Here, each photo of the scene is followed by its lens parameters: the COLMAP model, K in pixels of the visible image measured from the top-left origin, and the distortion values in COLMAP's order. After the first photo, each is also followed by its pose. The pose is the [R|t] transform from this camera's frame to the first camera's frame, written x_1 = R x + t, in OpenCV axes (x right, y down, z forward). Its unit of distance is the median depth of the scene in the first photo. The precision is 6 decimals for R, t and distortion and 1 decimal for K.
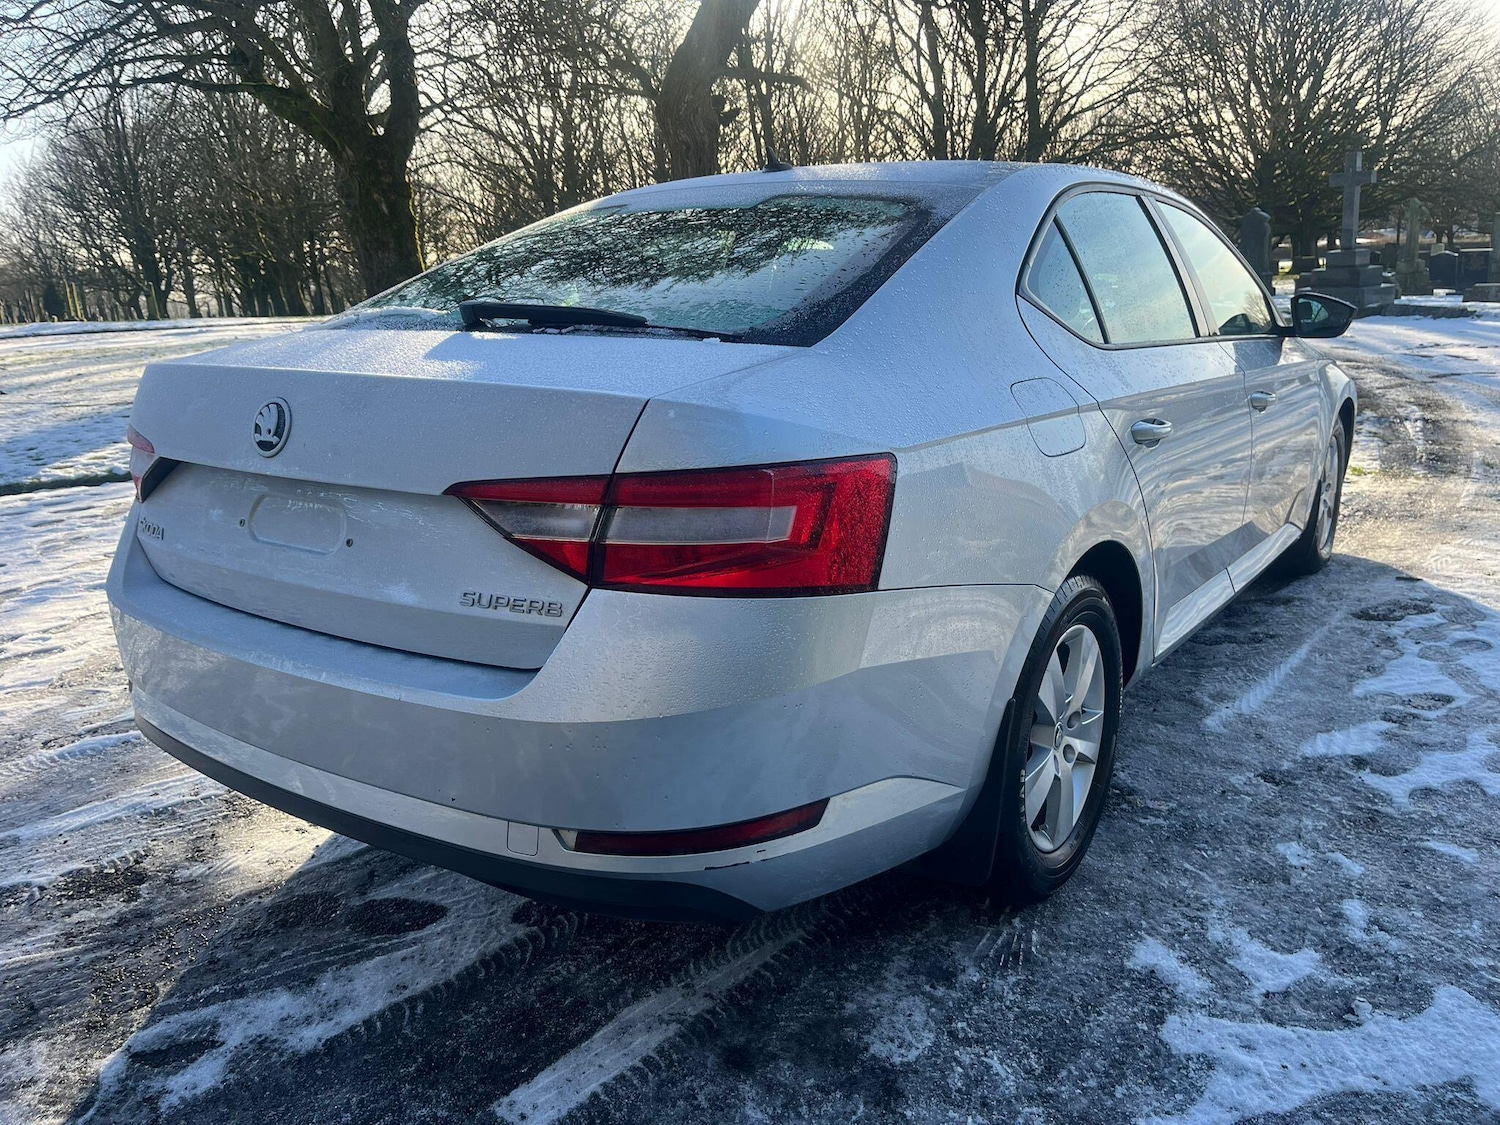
lens RADIAL K [[1135.5, 0, 745.6], [0, 1135.5, 547.9], [0, 0, 1]] dist [0.084166, -0.121798]
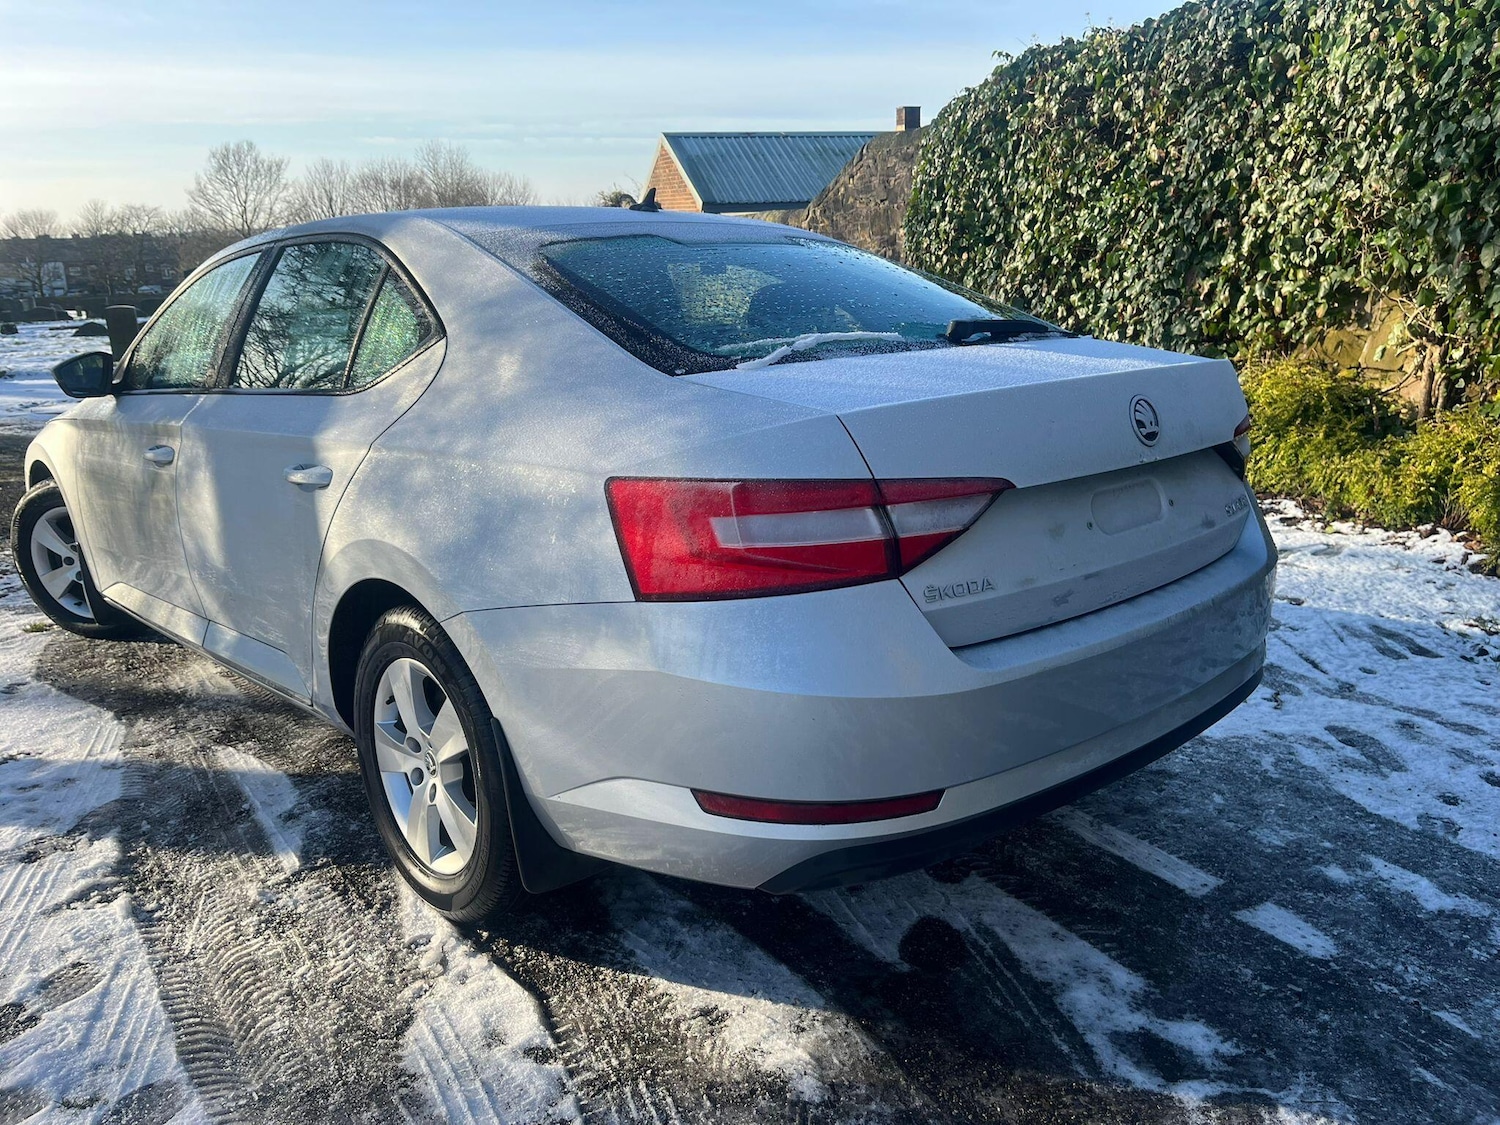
lens RADIAL K [[1135.5, 0, 745.4], [0, 1135.5, 548.7], [0, 0, 1]] dist [0.084166, -0.121798]
pose [[0.225036, -0.198411, 0.953935, -1.233749], [0.252681, 0.957436, 0.139531, -0.185146], [-0.941016, 0.209642, 0.265592, 0.835890]]
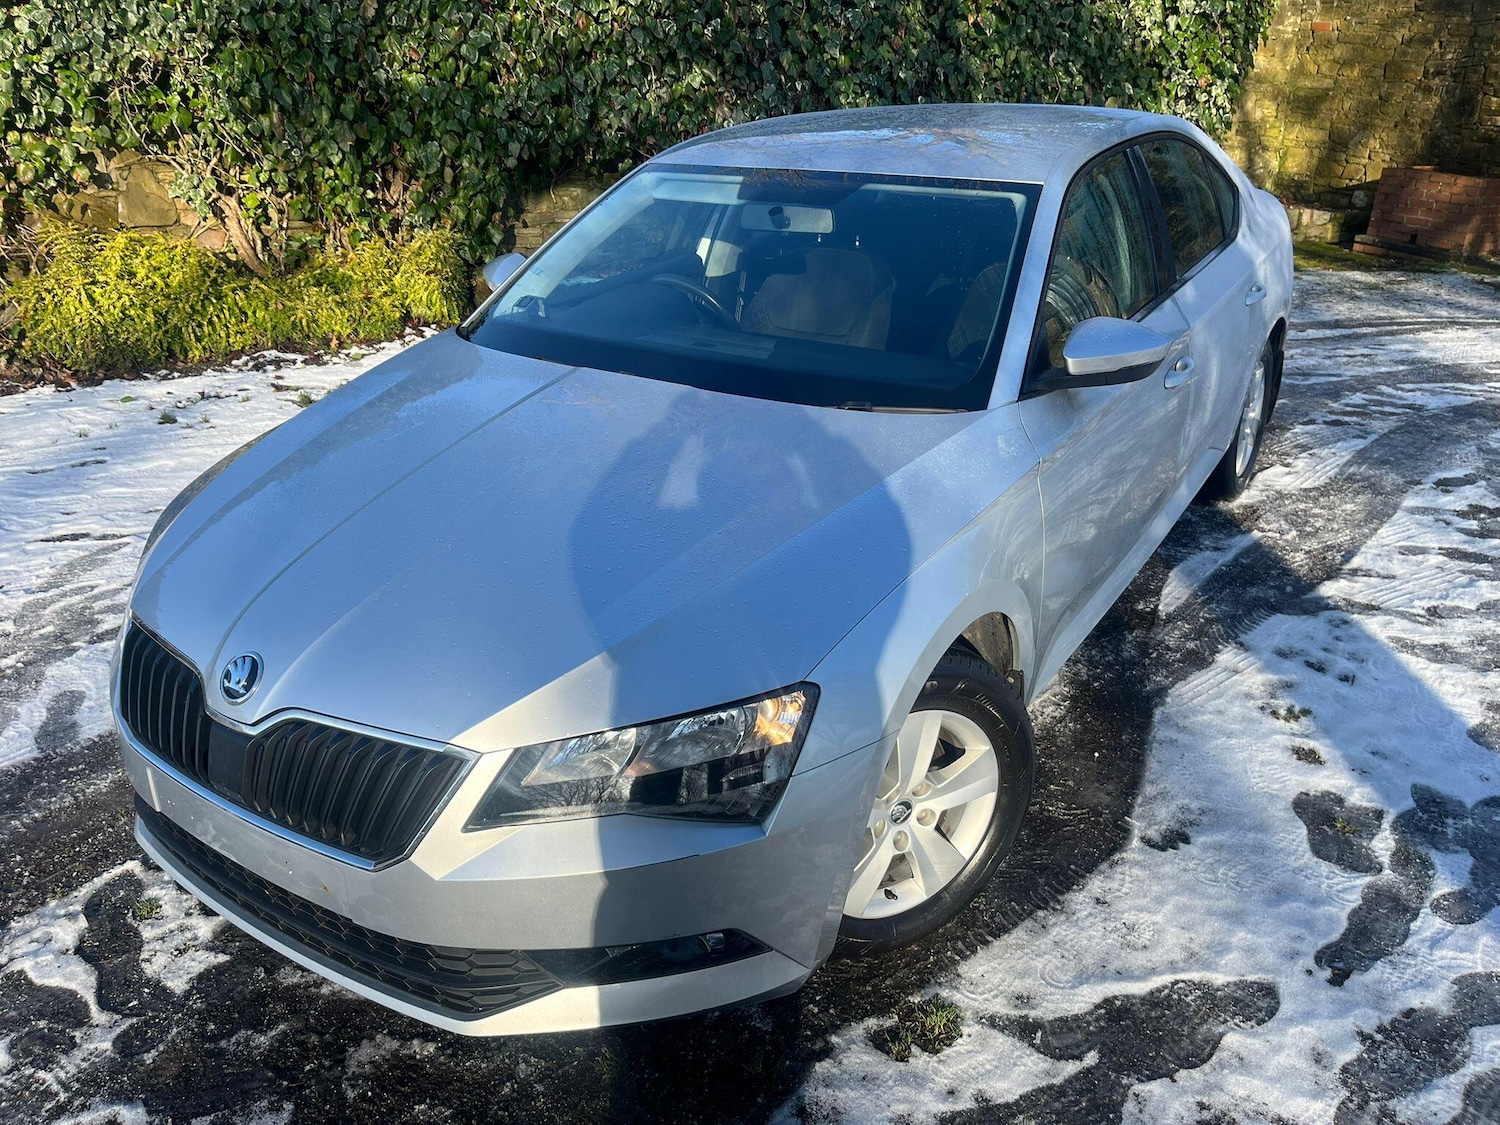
lens RADIAL K [[1135.5, 0, 741.2], [0, 1135.5, 551.0], [0, 0, 1]] dist [0.084166, -0.121798]
pose [[-0.999010, 0.043078, -0.011076, 0.534111], [0.027424, 0.792603, 0.609121, -0.965912], [0.035019, 0.608215, -0.793000, 3.072464]]
